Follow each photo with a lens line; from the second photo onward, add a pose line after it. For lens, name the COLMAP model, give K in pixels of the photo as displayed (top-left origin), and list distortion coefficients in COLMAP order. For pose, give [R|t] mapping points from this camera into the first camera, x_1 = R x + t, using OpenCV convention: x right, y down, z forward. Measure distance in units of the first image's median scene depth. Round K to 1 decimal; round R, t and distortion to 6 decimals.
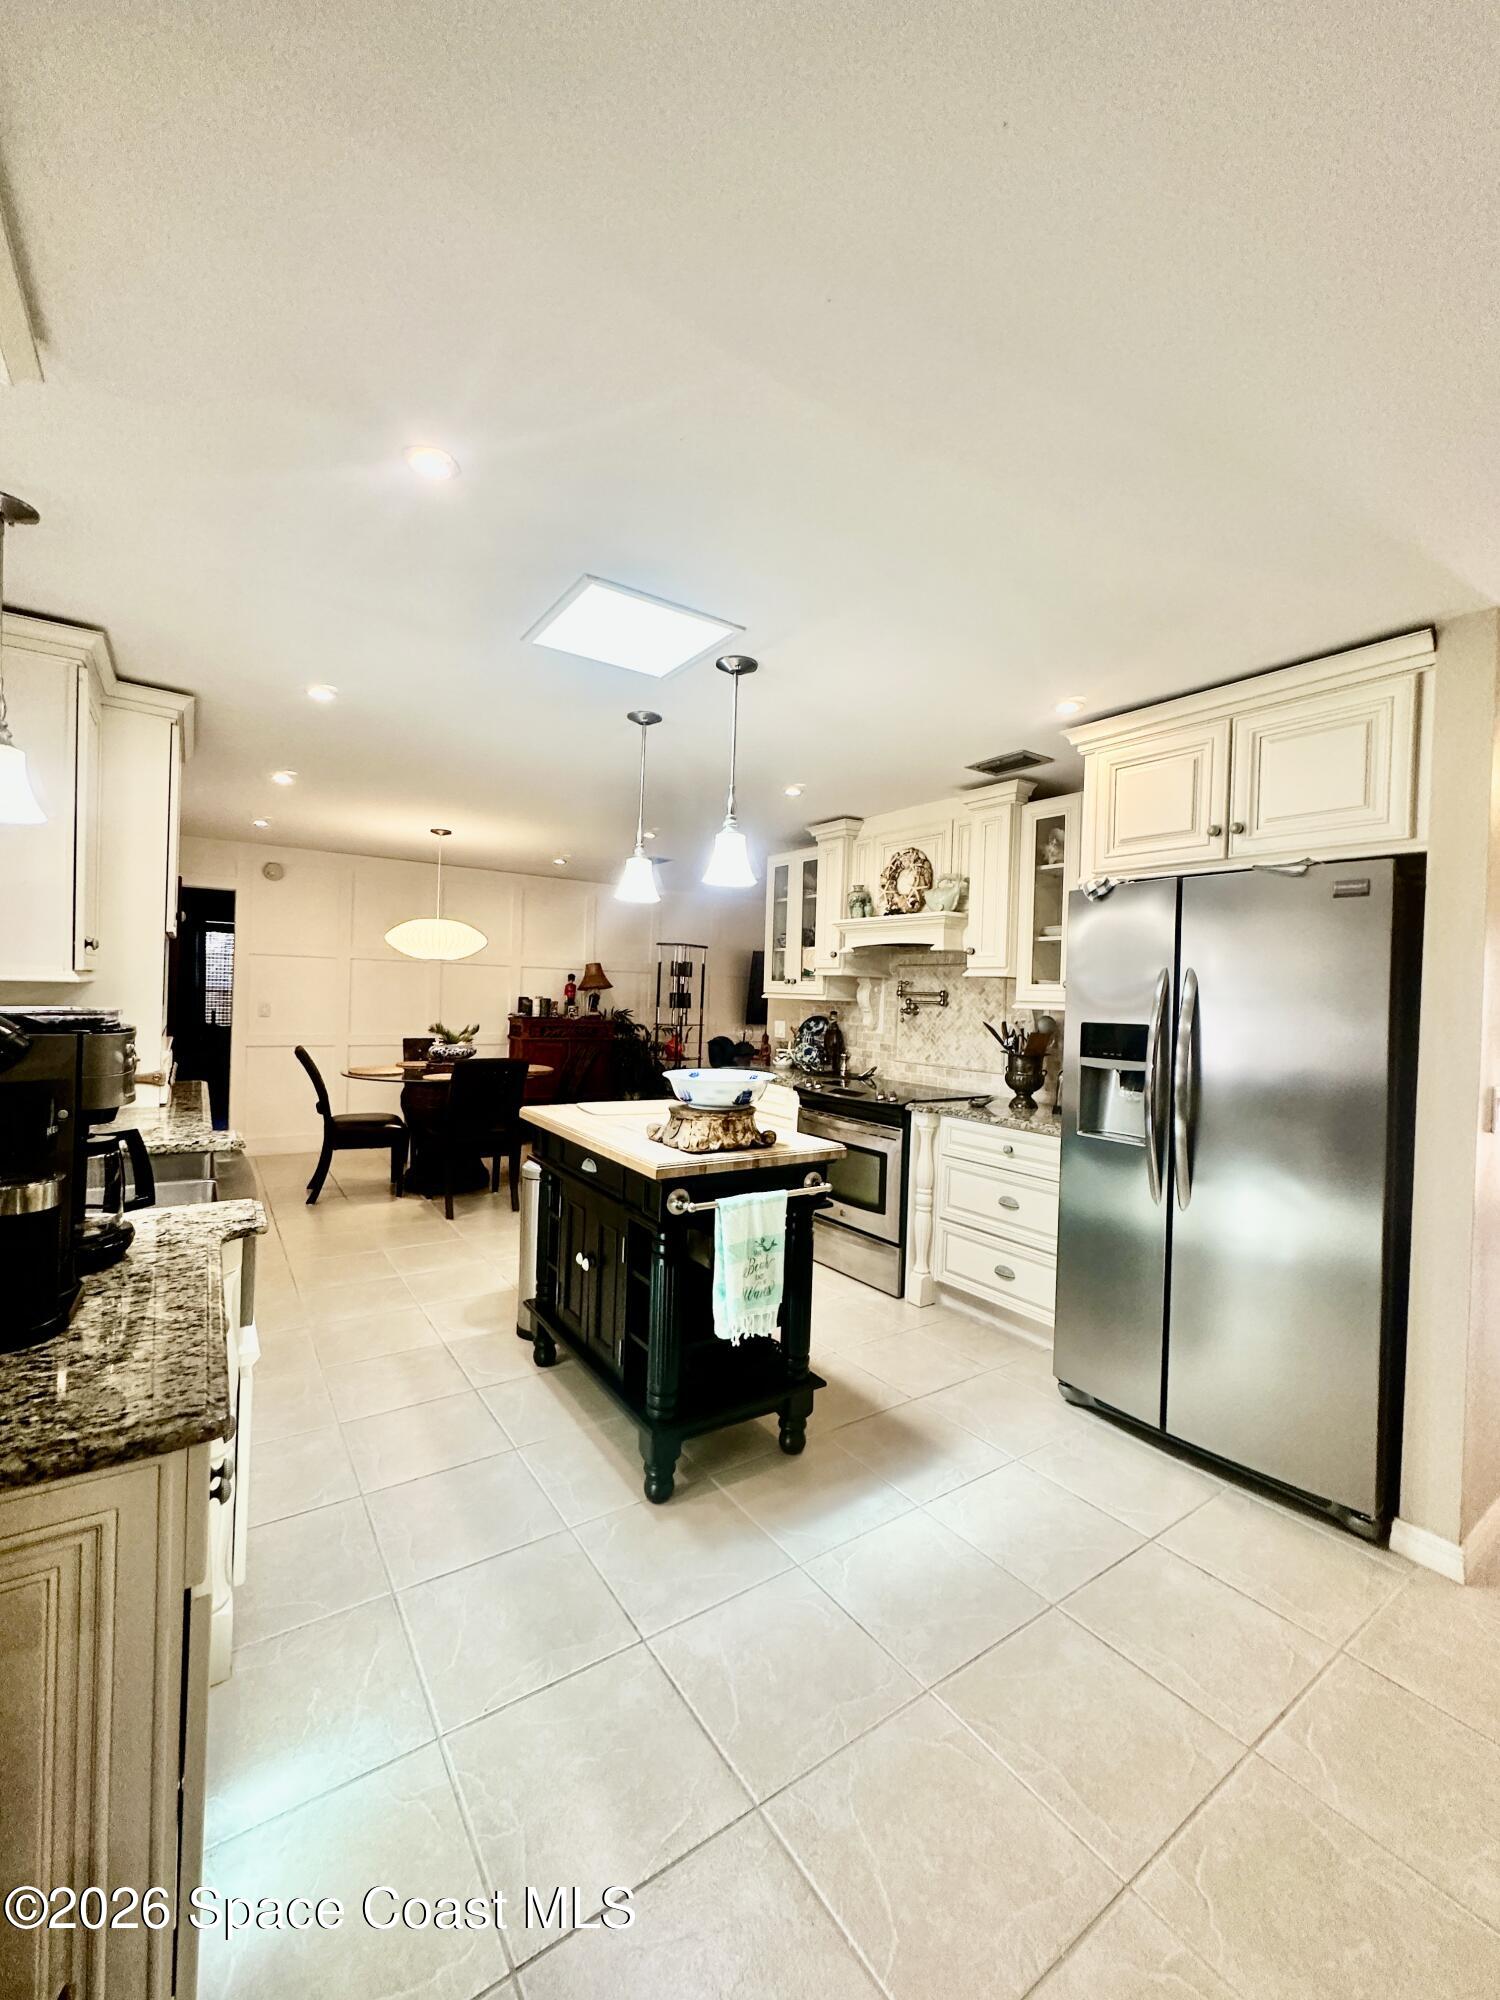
lens RADIAL K [[803.0, 0, 750.0], [0, 803.0, 1000.0], [0, 0, 1]] dist [-0.000222, 0.000084]
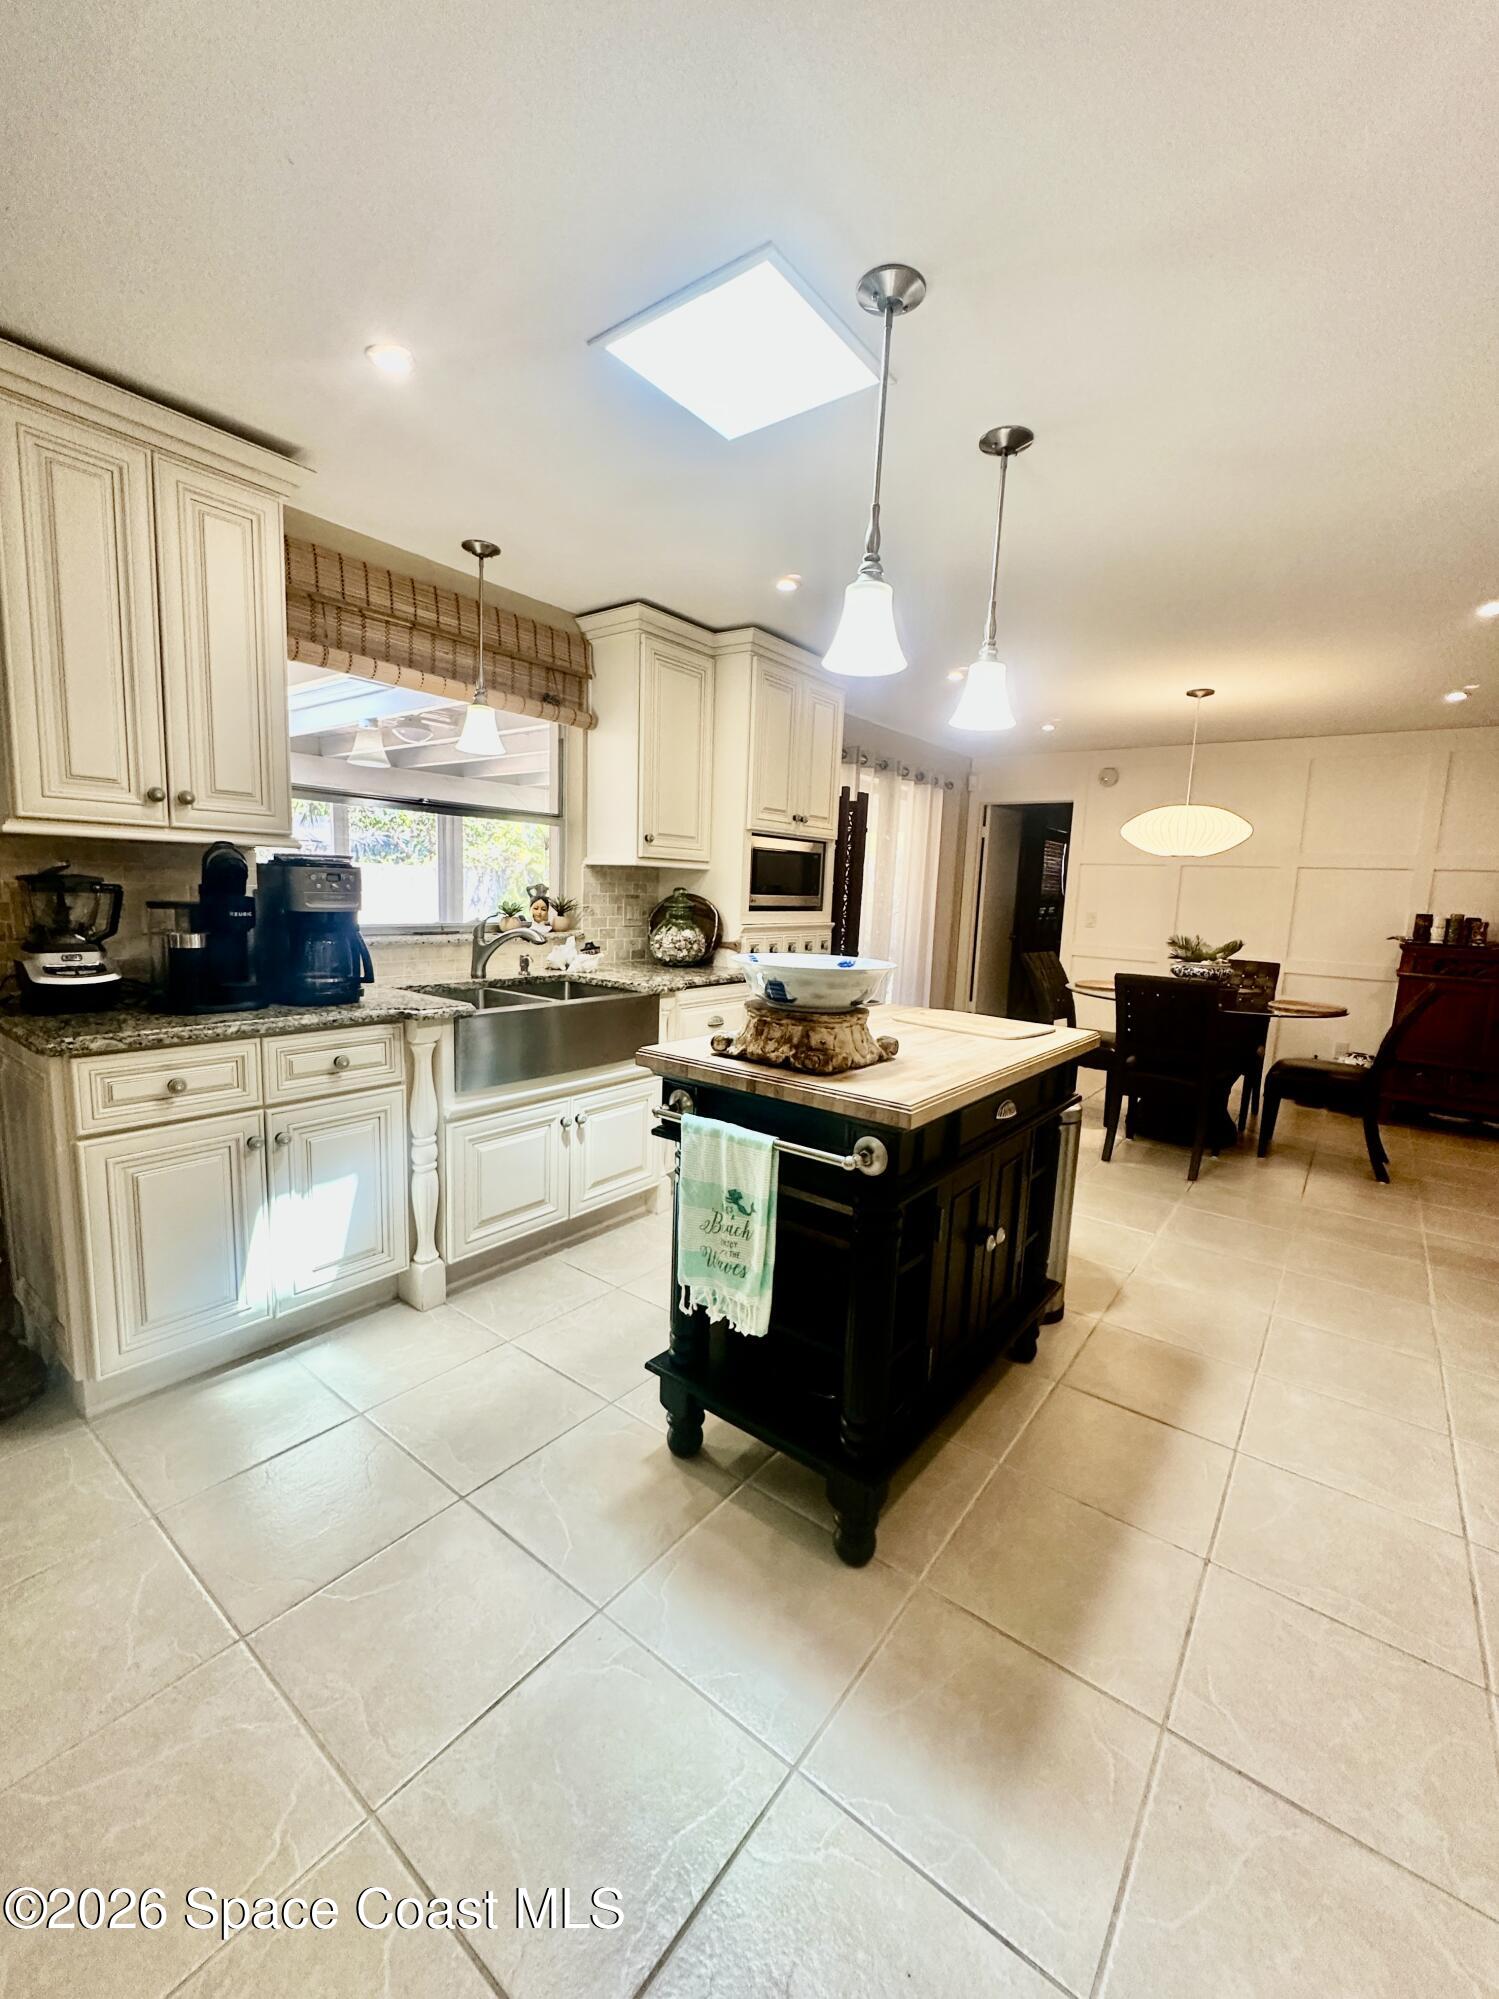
lens RADIAL K [[817.1, 0, 749.5], [0, 817.1, 999.5], [0, 0, 1]] dist [-0.003961, -0.000362]
pose [[0.303489, 0.107417, -0.946761, 0.630990], [-0.036911, 0.994205, 0.100968, 0.060342], [0.952120, 0.004303, 0.305695, 0.765474]]
